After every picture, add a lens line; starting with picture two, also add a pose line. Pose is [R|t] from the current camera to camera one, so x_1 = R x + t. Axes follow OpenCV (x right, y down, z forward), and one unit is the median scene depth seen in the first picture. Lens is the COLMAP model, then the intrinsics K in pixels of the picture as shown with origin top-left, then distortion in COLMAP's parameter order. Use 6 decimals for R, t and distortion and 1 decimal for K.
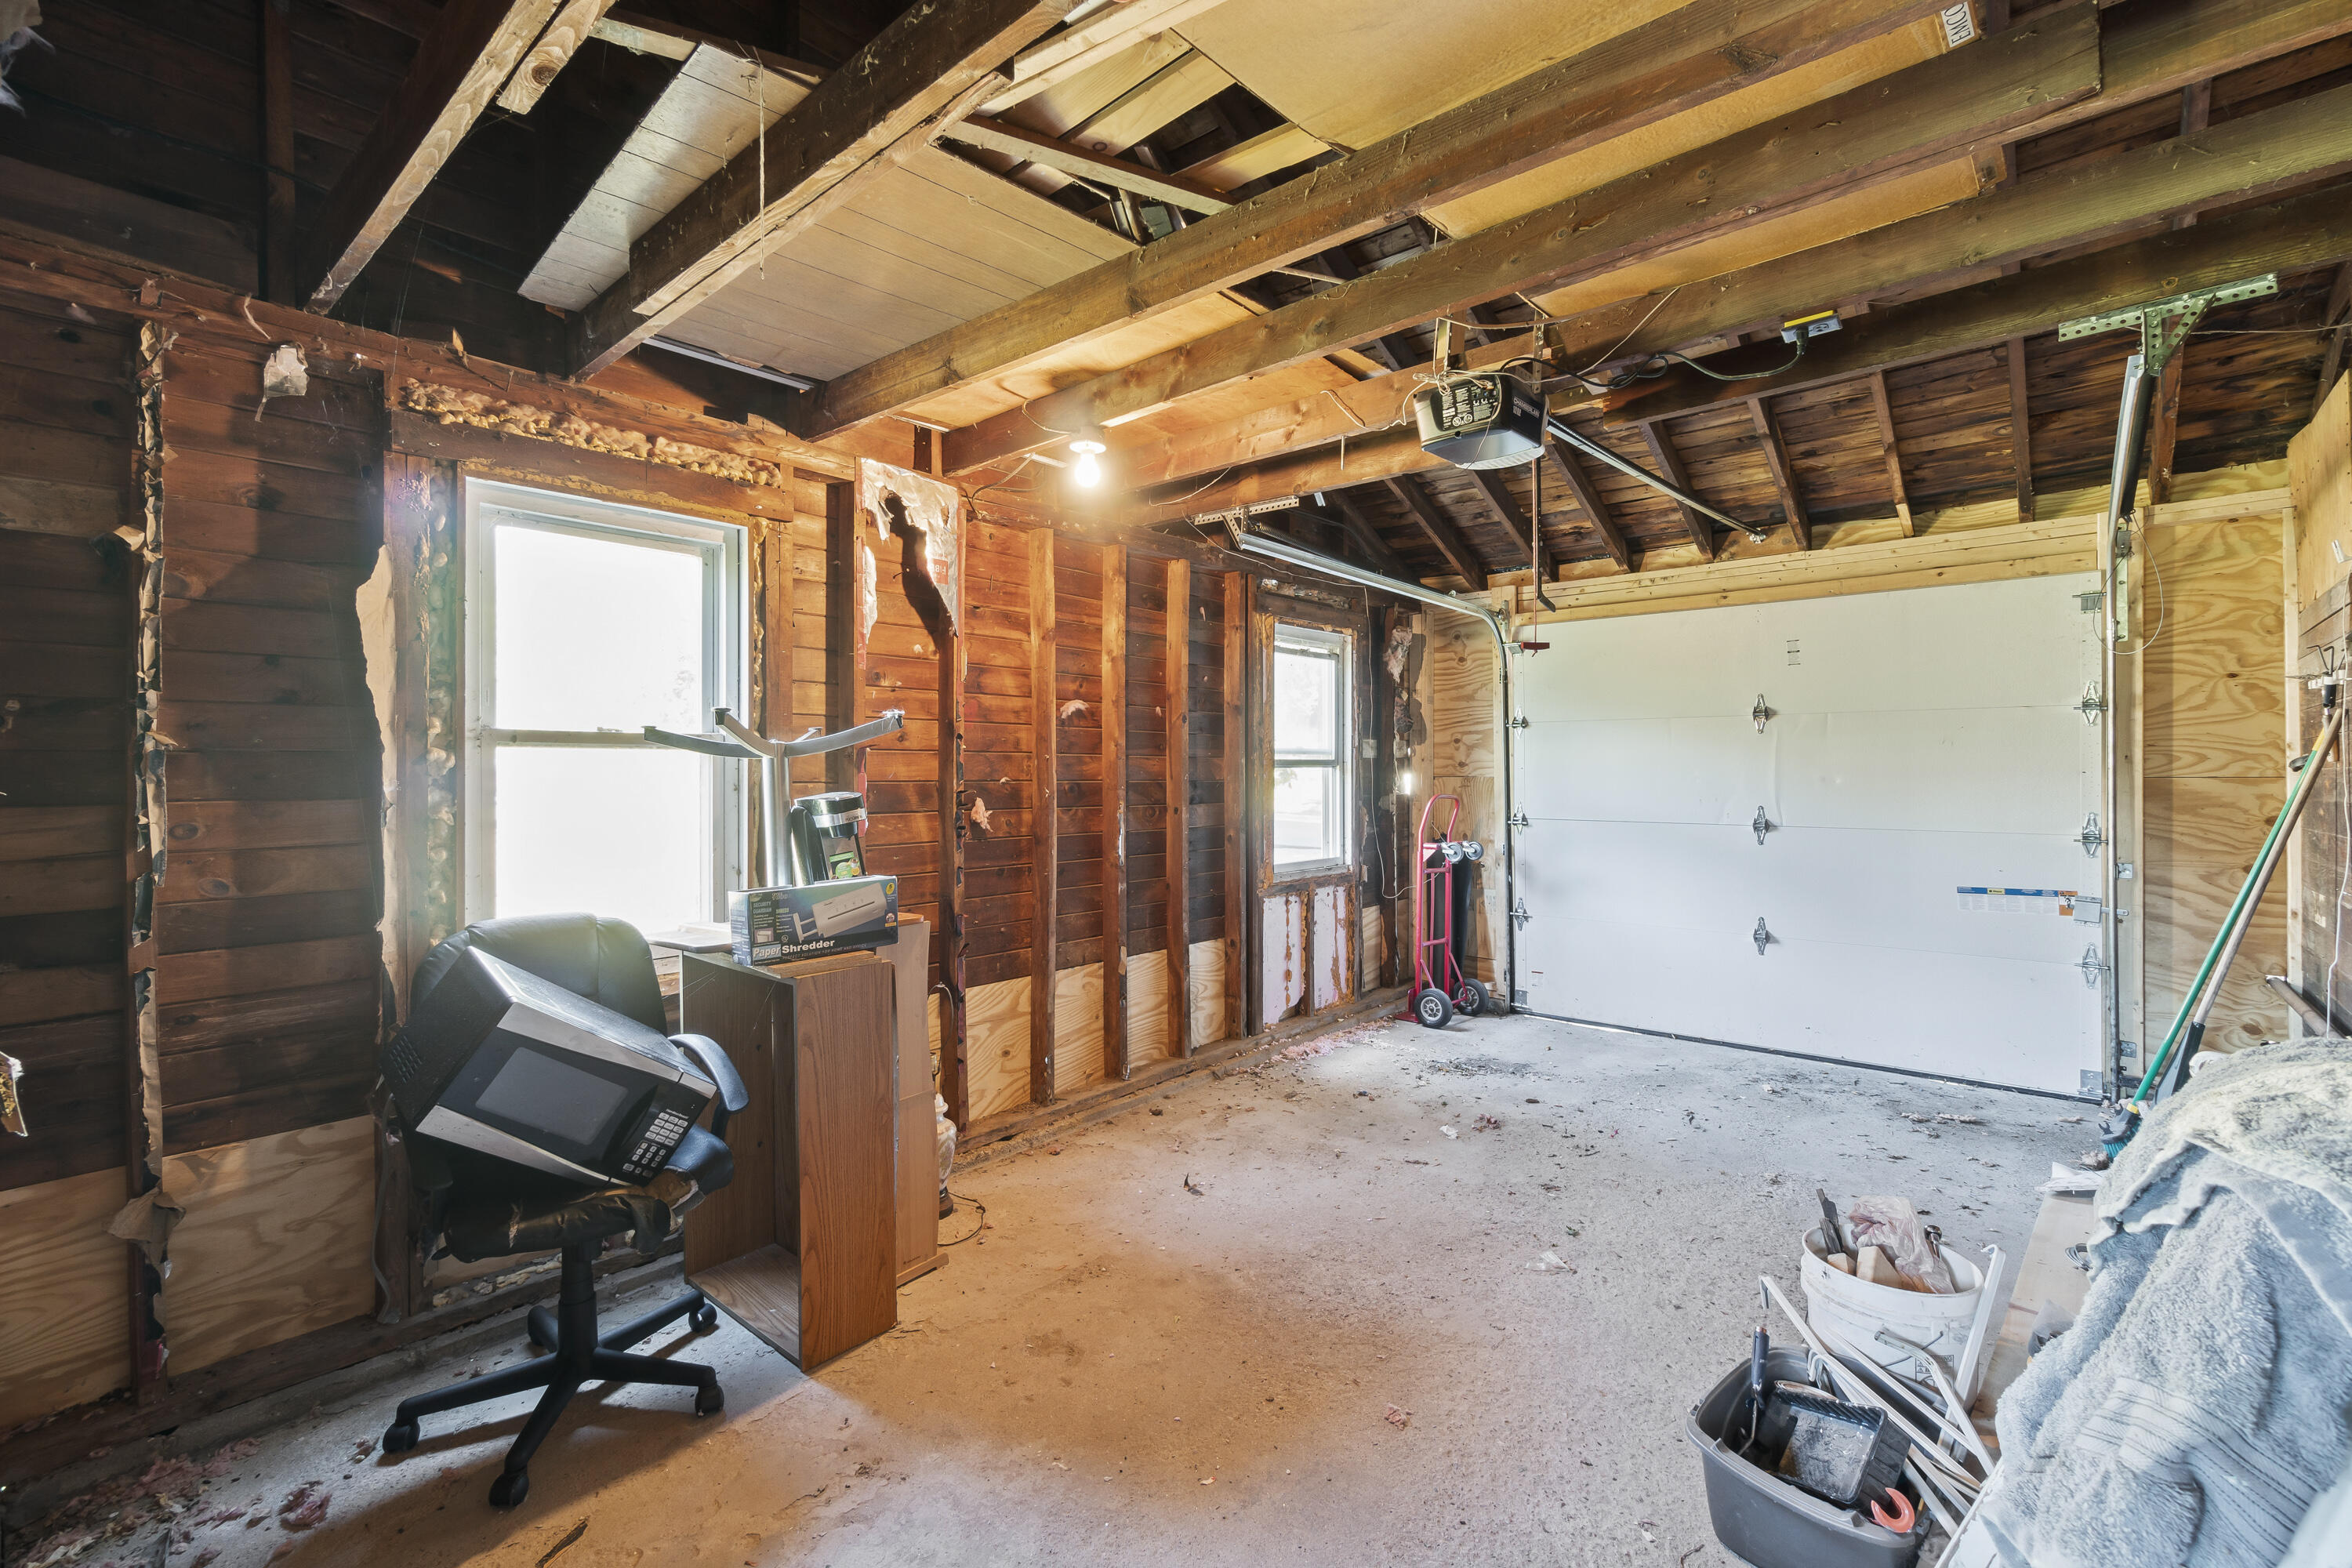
lens RADIAL K [[1021.6, 0, 1179.0], [0, 1021.6, 777.3], [0, 0, 1]] dist [-0.004862, 0.000397]
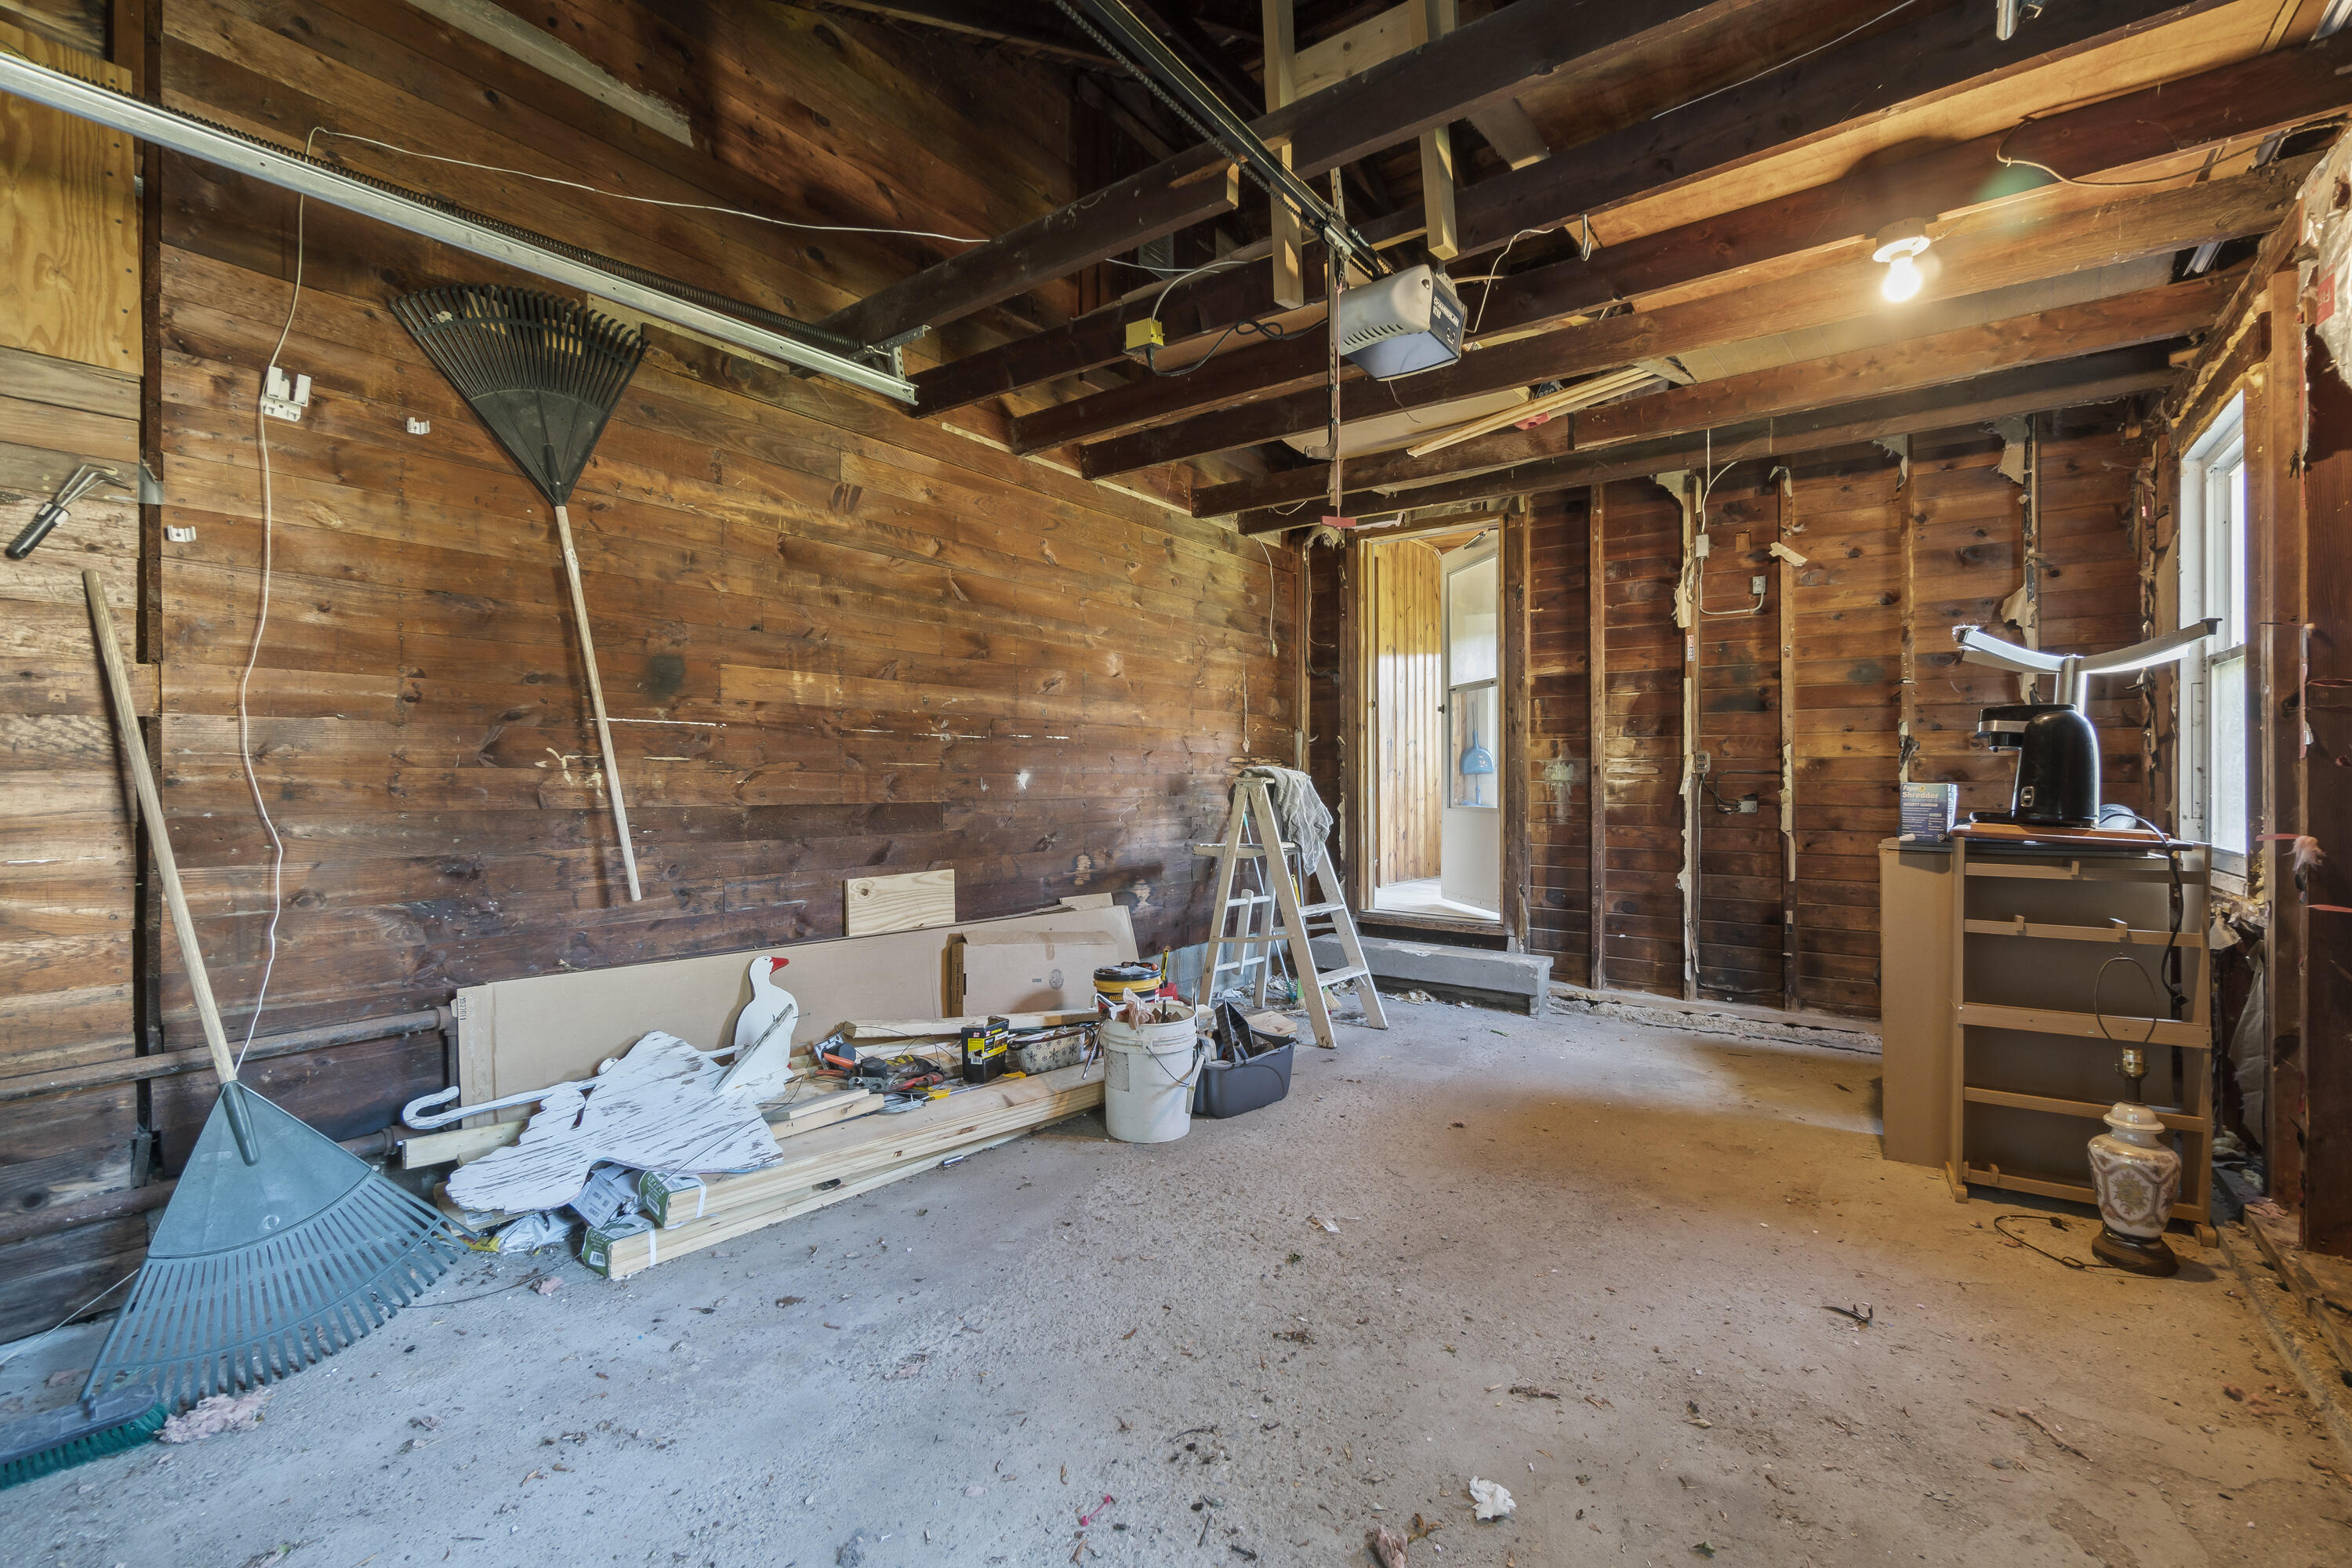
lens RADIAL K [[1021.6, 0, 1172.3], [0, 1021.6, 775.8], [0, 0, 1]] dist [-0.004862, 0.000397]
pose [[-0.997243, 0.005856, -0.073977, 0.485024], [0.005524, 0.999974, 0.004692, 0.061382], [0.074003, 0.004270, -0.997249, 1.609618]]
